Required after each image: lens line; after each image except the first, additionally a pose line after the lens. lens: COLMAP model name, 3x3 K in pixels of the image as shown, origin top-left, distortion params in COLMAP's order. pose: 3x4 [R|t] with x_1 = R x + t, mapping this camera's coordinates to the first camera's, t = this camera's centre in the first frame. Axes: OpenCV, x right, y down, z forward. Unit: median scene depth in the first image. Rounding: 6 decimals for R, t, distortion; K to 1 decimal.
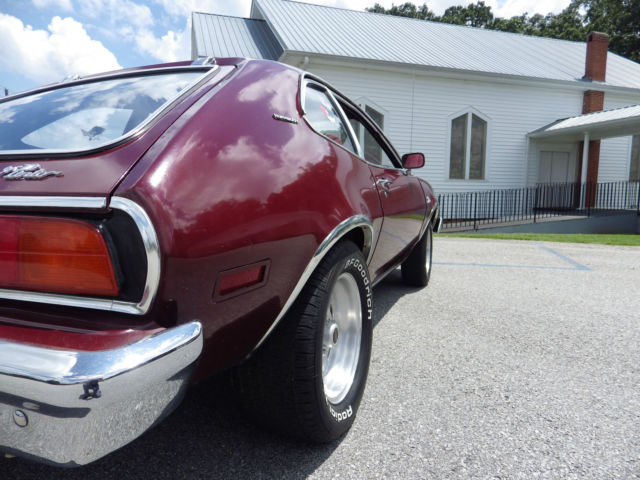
lens RADIAL K [[429.5, 0, 318.5], [0, 429.5, 237.6], [0, 0, 1]] dist [0.004290, -0.001394]
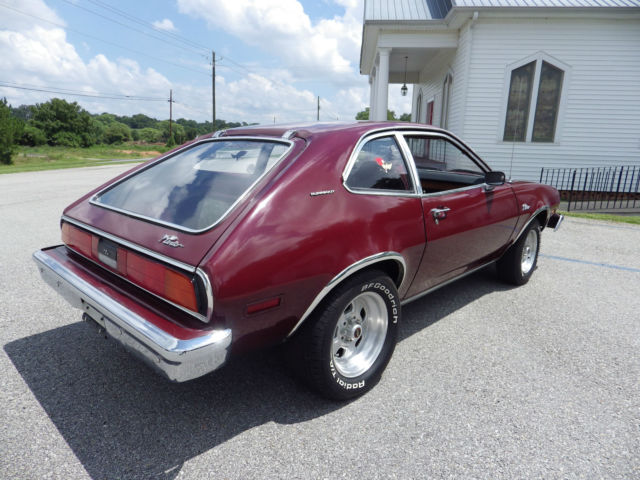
lens RADIAL K [[428.8, 0, 319.1], [0, 428.8, 236.6], [0, 0, 1]] dist [0.007144, -0.003099]
pose [[0.927932, 0.106359, -0.357253, 0.423455], [-0.066352, 0.990252, 0.122469, -0.276918], [0.366796, -0.089938, 0.925944, -0.384571]]
